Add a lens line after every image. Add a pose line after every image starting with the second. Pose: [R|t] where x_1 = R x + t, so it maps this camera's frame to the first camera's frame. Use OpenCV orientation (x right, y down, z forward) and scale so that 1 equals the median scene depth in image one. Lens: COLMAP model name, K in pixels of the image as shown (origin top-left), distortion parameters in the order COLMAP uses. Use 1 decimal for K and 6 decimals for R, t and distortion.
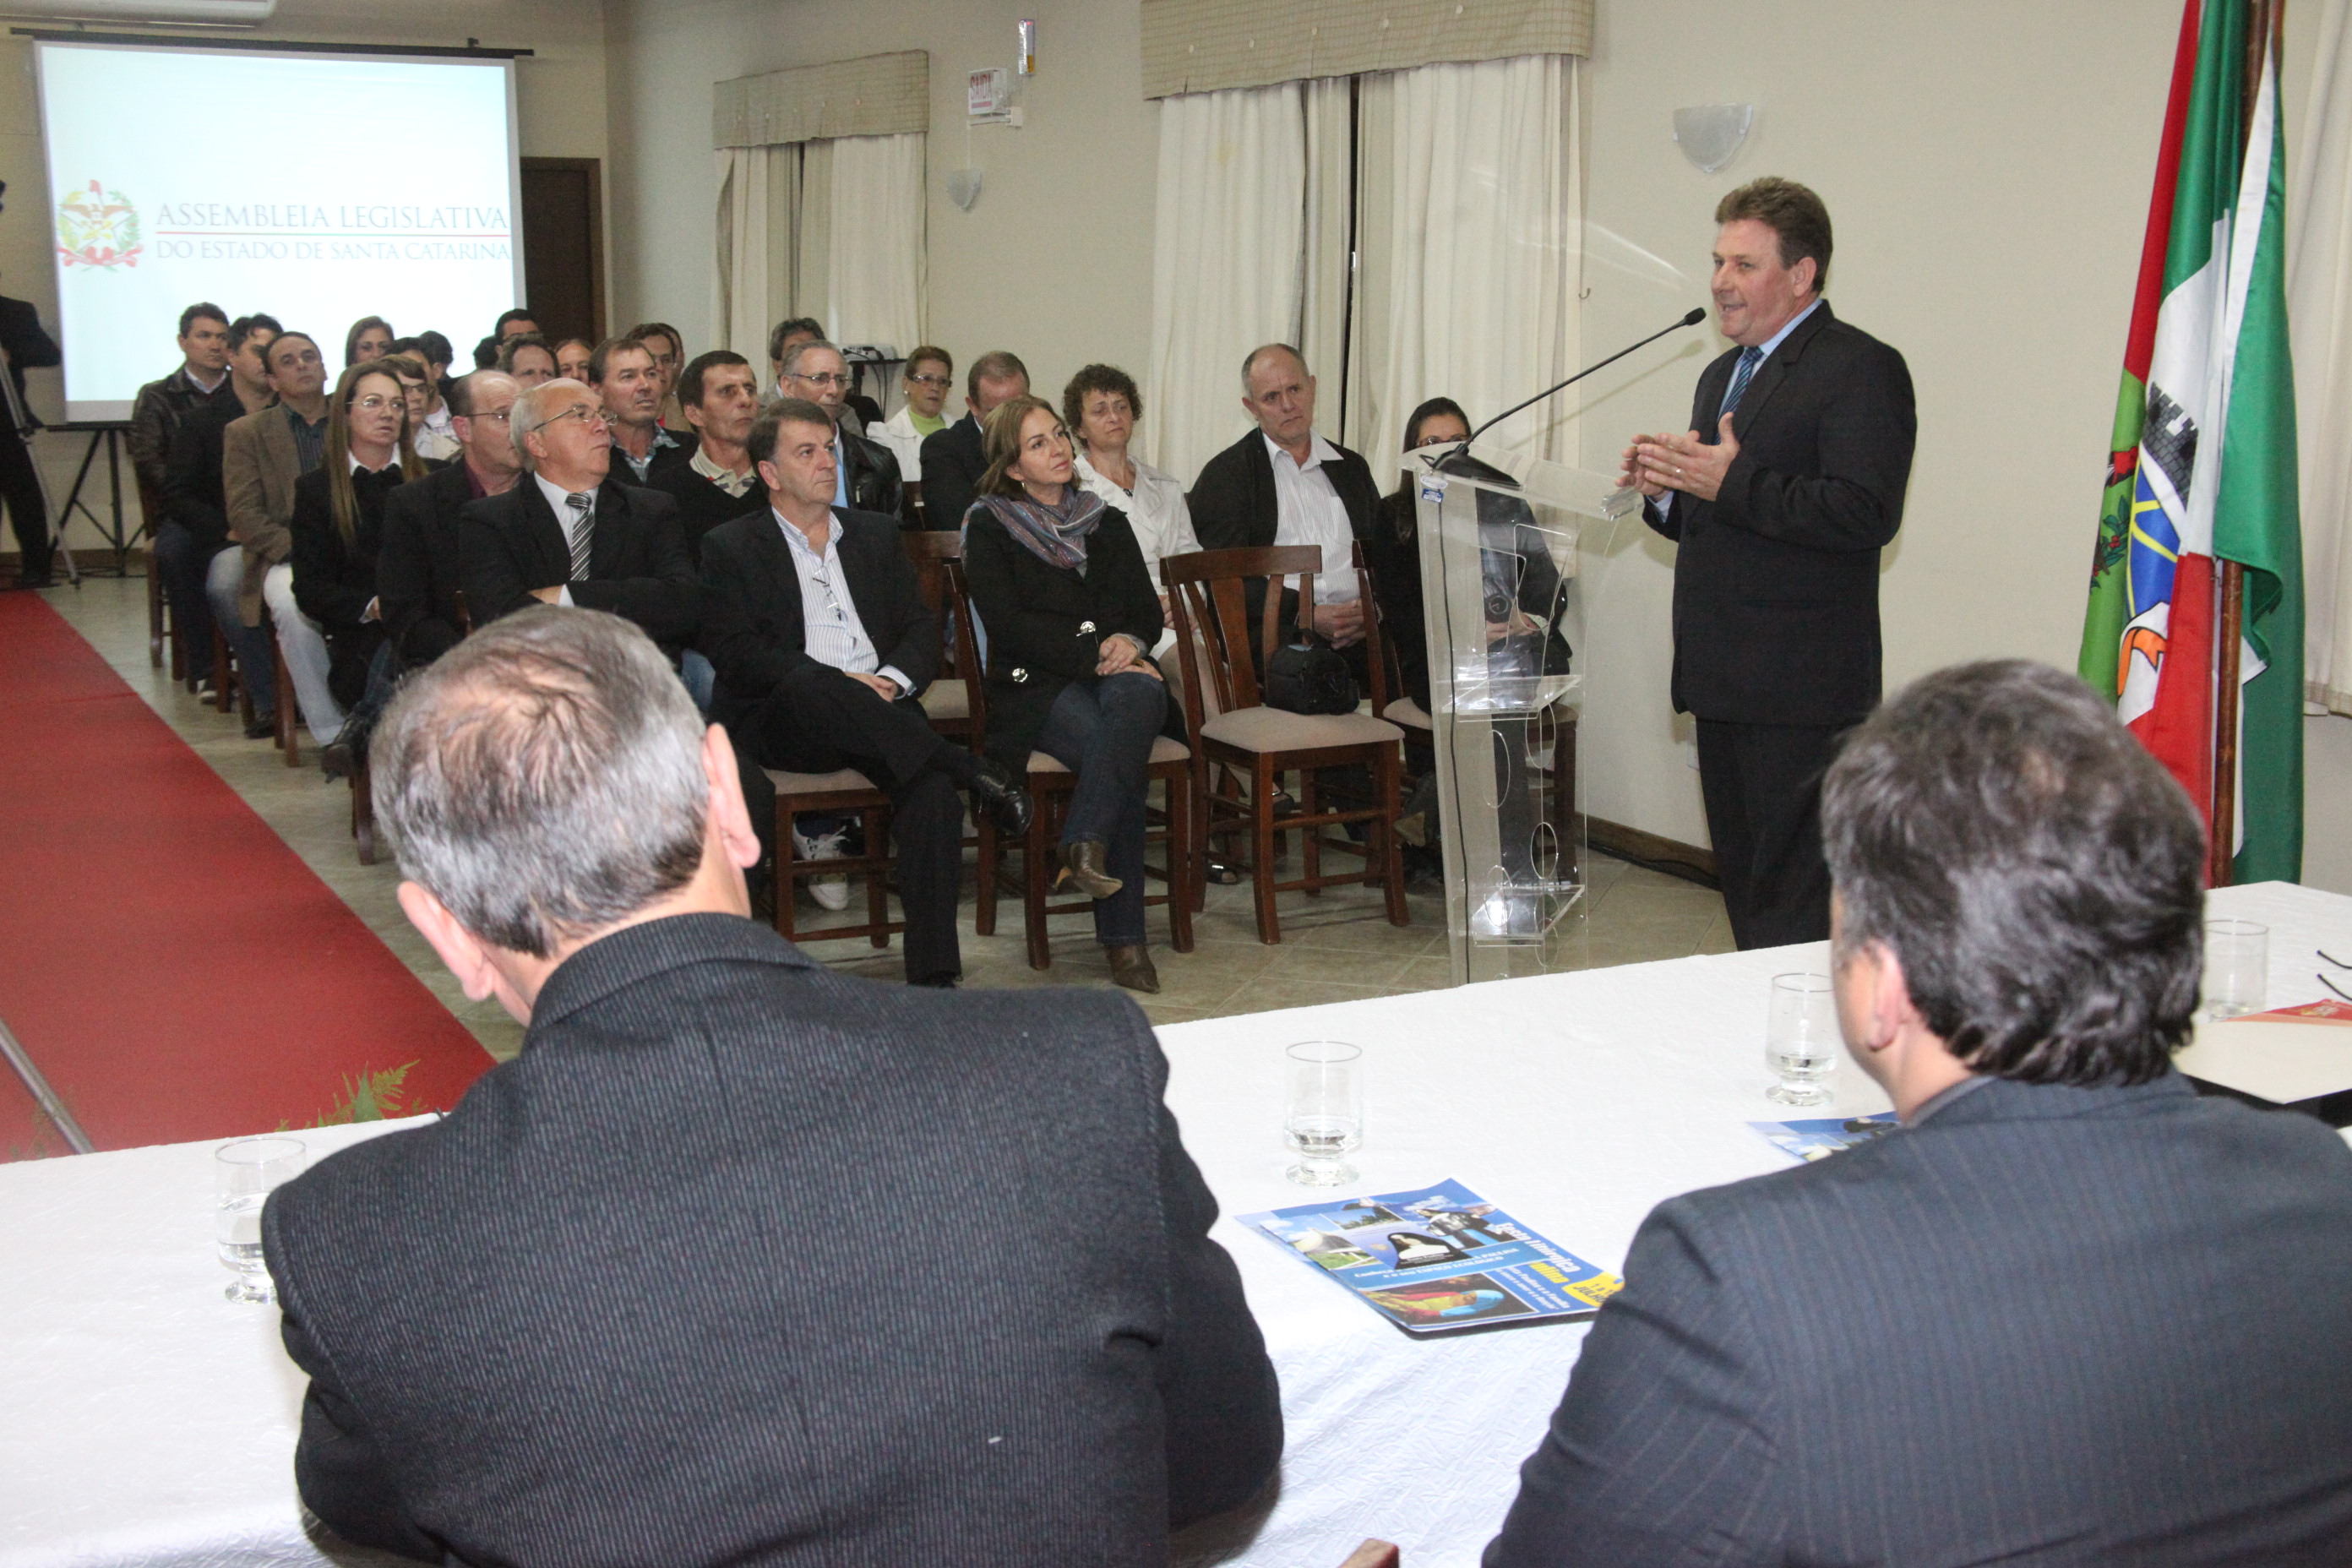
lens RADIAL K [[2878.1, 0, 1263.8], [0, 2878.1, 871.7], [0, 0, 1]] dist [0.001410, 0.000000]
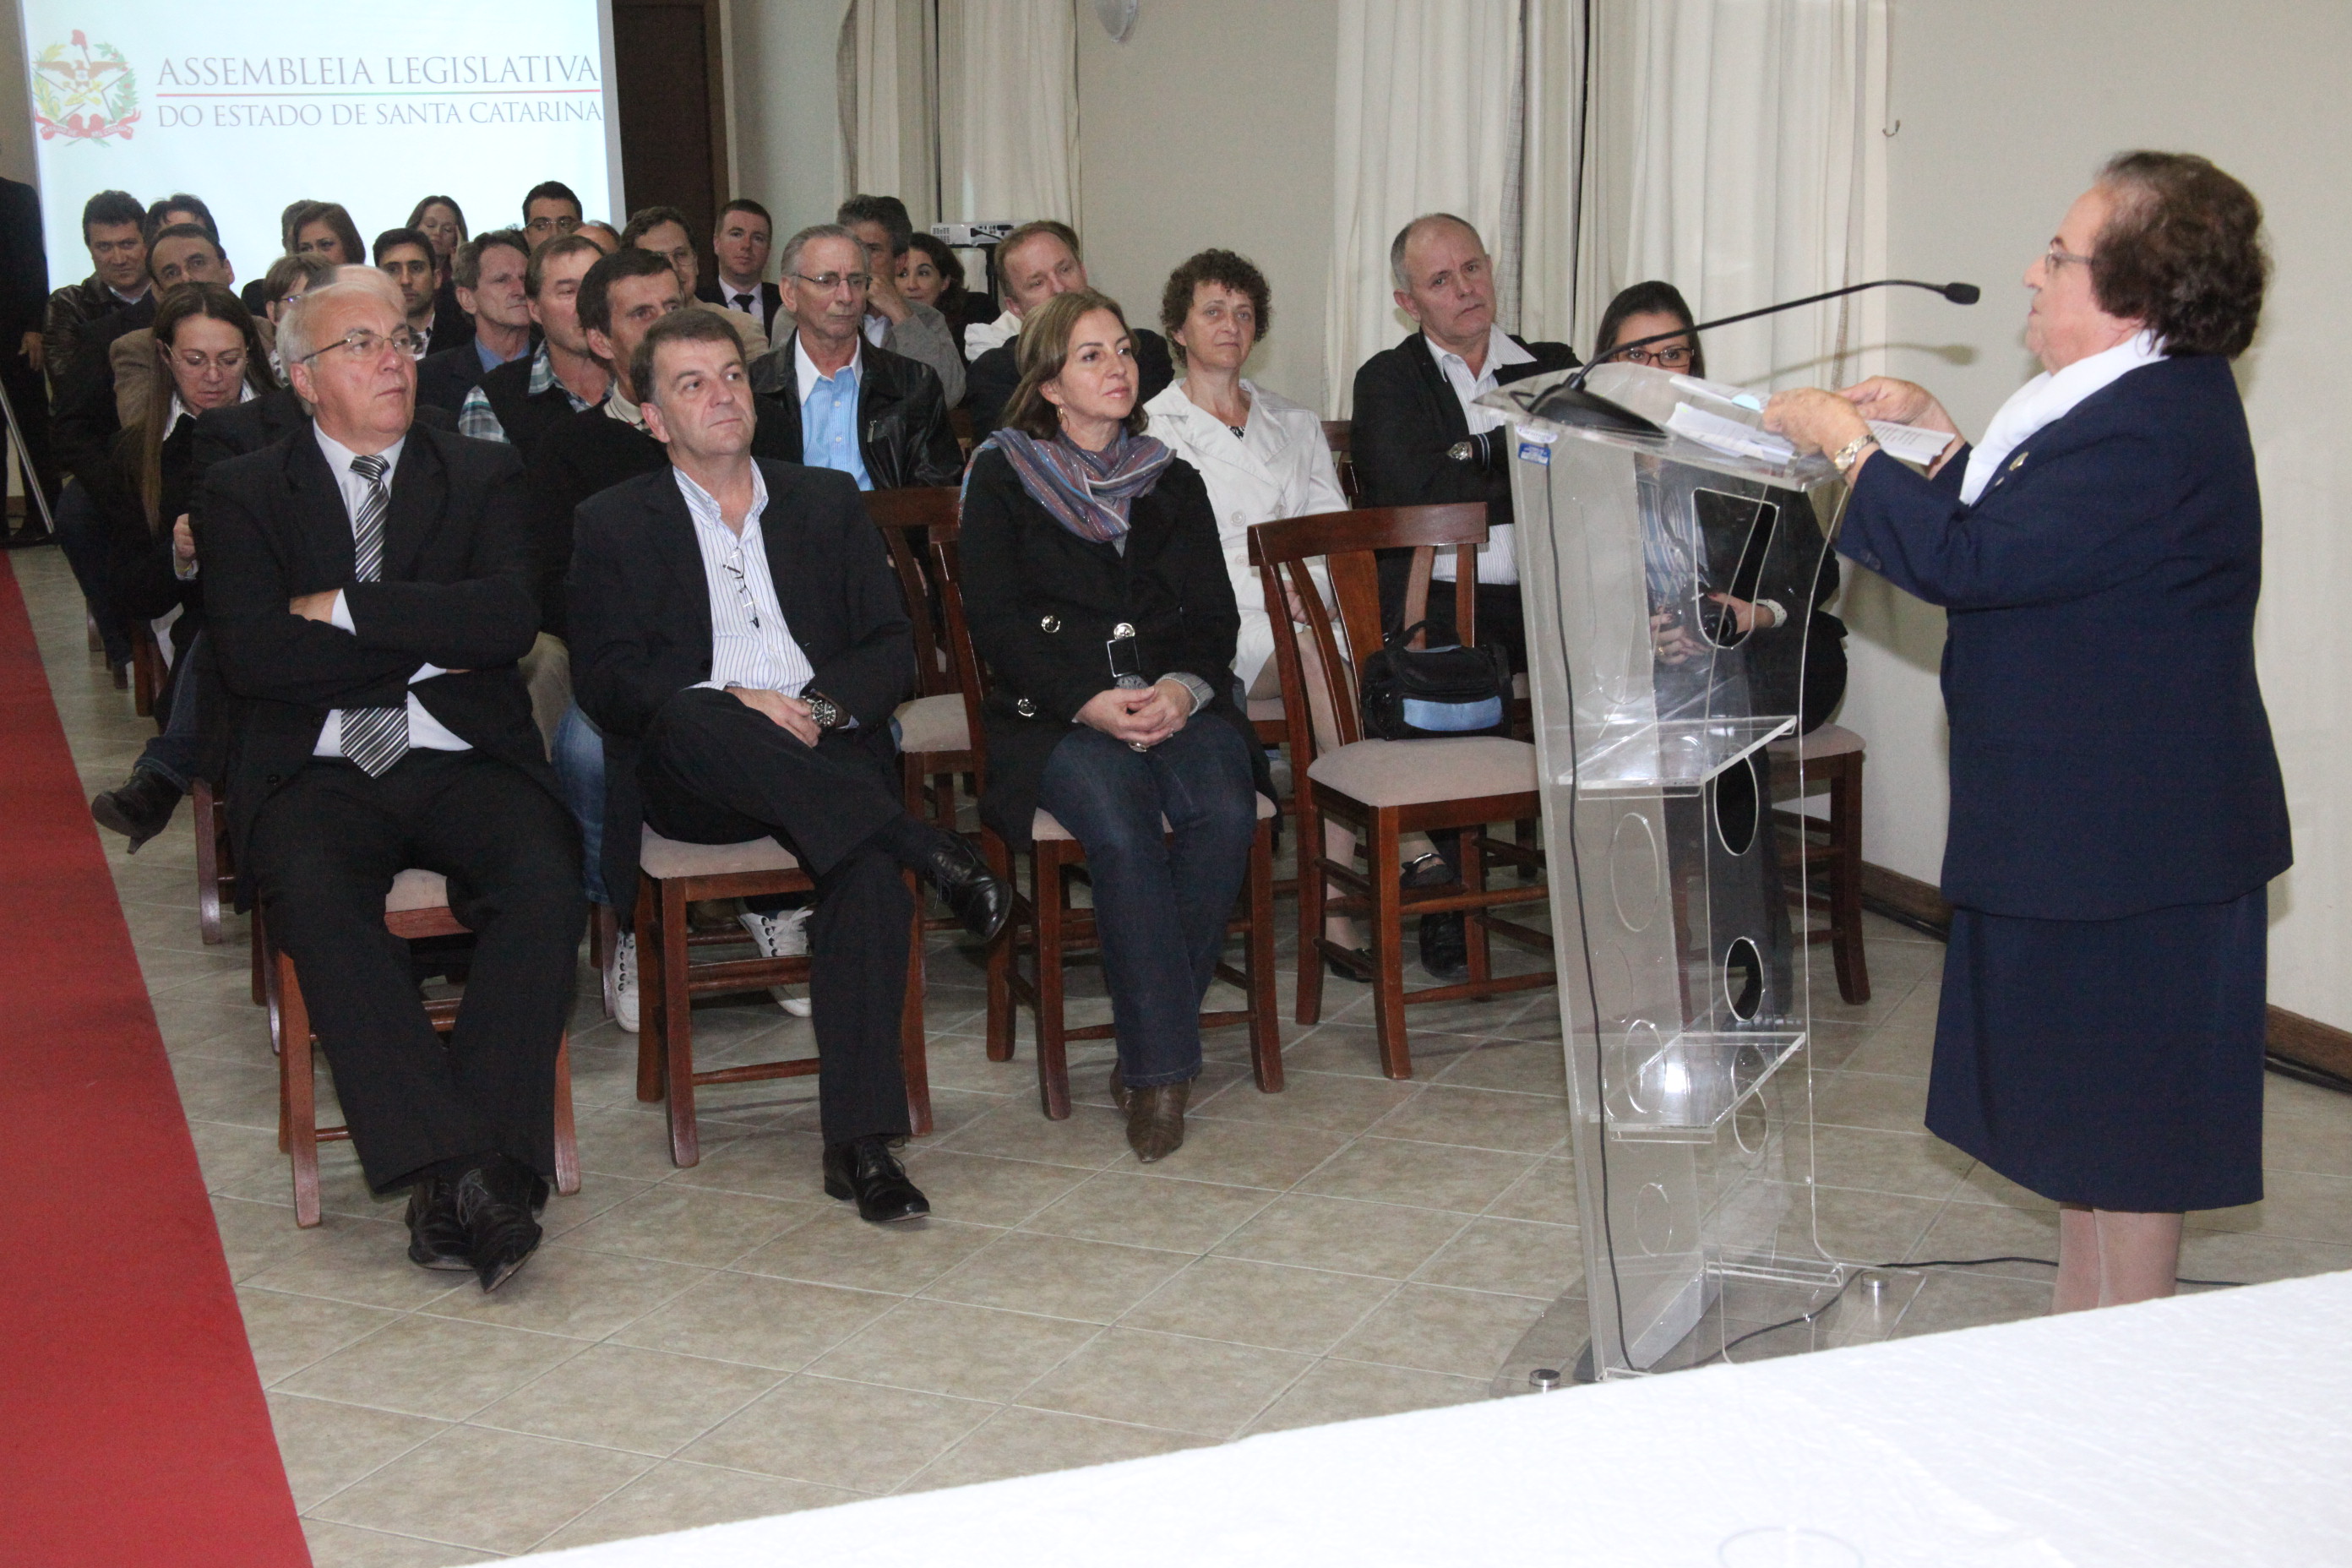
lens RADIAL K [[3408.0, 0, 1199.2], [0, 3408.0, 833.2], [0, 0, 1]] dist [0.102361, 0.000000]
pose [[0.989464, 0.001724, -0.144772, 0.053788], [-0.001581, 0.999998, 0.001105, -0.025606], [0.144774, -0.000865, 0.989464, 0.126671]]
